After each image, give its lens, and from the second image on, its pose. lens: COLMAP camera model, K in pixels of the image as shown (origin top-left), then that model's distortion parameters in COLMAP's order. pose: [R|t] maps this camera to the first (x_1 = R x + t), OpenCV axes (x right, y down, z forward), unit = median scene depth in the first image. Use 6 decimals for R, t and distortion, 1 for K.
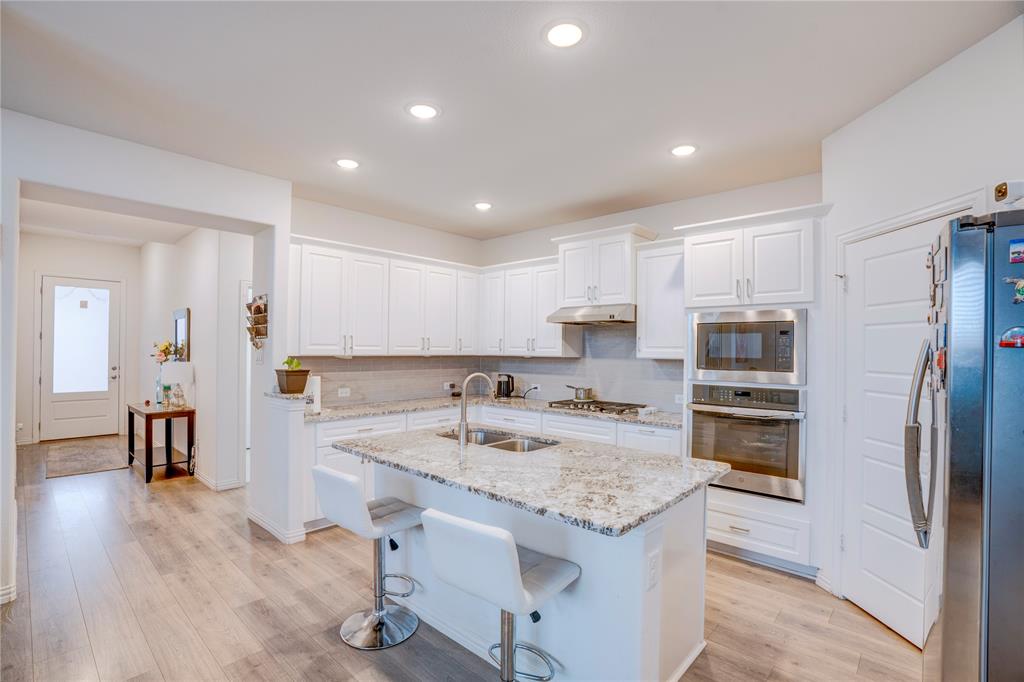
lens RADIAL K [[475.4, 0, 513.9], [0, 475.4, 345.8], [0, 0, 1]] dist [-0.050583, 0.013810]
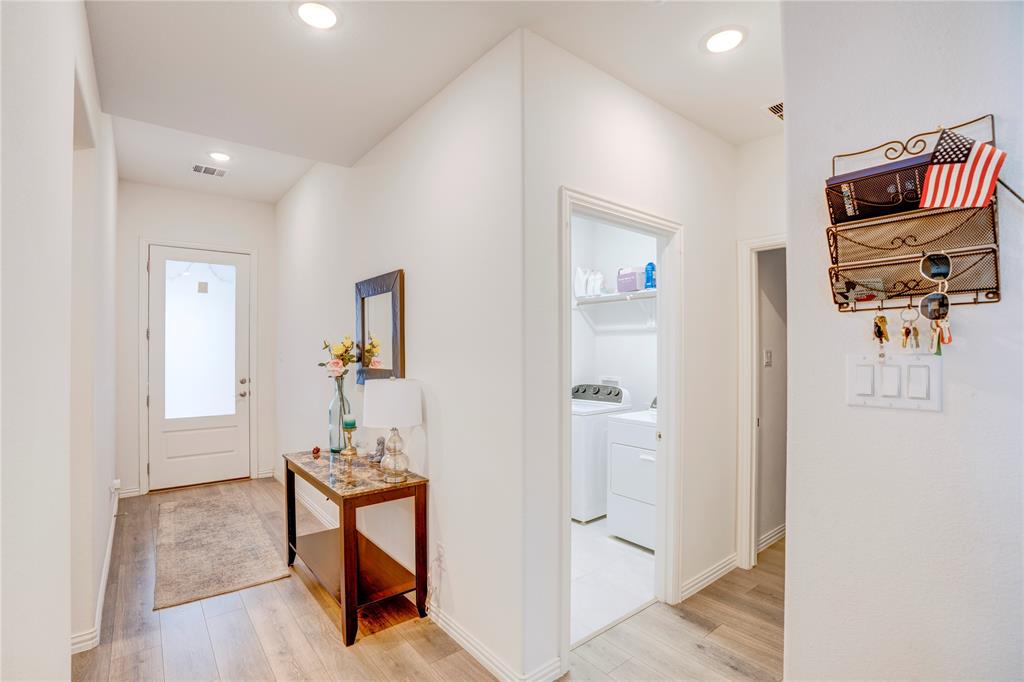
lens RADIAL K [[475.4, 0, 493.0], [0, 475.4, 346.8], [0, 0, 1]] dist [-0.050583, 0.013810]
pose [[0.984030, -0.011214, -0.177648, -0.418178], [0.011723, 0.999930, 0.001816, 0.001295], [0.177615, -0.003869, 0.984092, 0.422580]]
